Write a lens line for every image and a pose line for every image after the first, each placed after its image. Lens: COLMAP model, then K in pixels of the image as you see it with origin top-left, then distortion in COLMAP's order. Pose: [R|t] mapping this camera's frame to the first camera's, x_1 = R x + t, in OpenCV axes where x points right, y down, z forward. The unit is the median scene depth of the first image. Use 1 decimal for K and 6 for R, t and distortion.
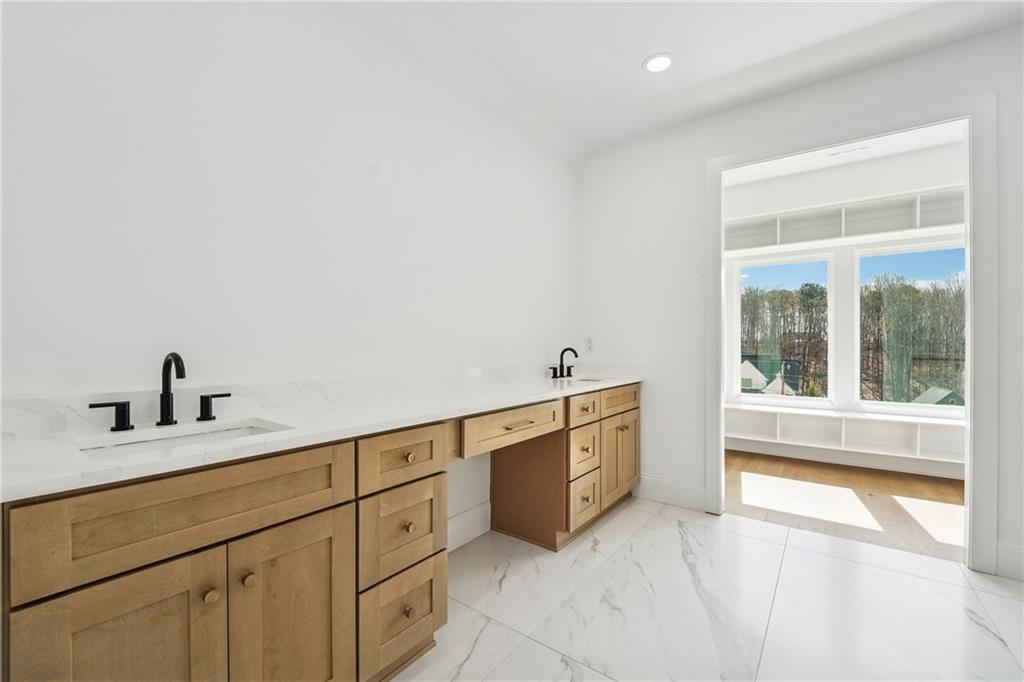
lens RADIAL K [[421.4, 0, 511.6], [0, 421.4, 342.0], [0, 0, 1]] dist [-0.001214, -0.000318]
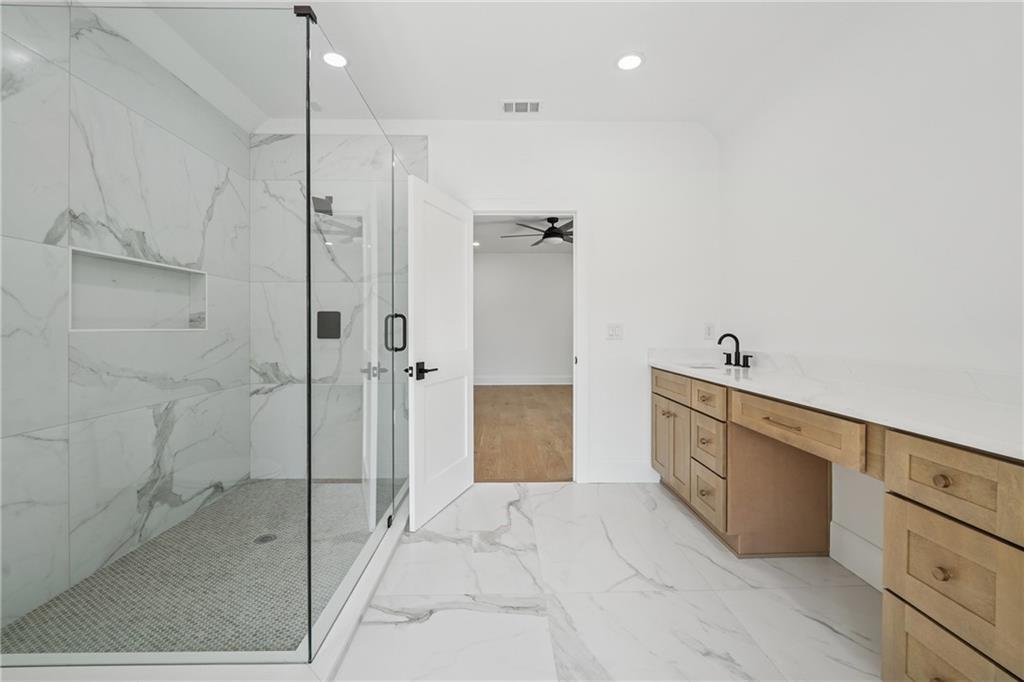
lens RADIAL K [[421.4, 0, 510.8], [0, 421.4, 335.1], [0, 0, 1]] dist [-0.001214, -0.000318]
pose [[-0.786954, 0.002893, -0.617005, 1.053447], [-0.003952, 0.999945, 0.009729, 0.010814], [0.616999, 0.010094, -0.786899, 1.408125]]
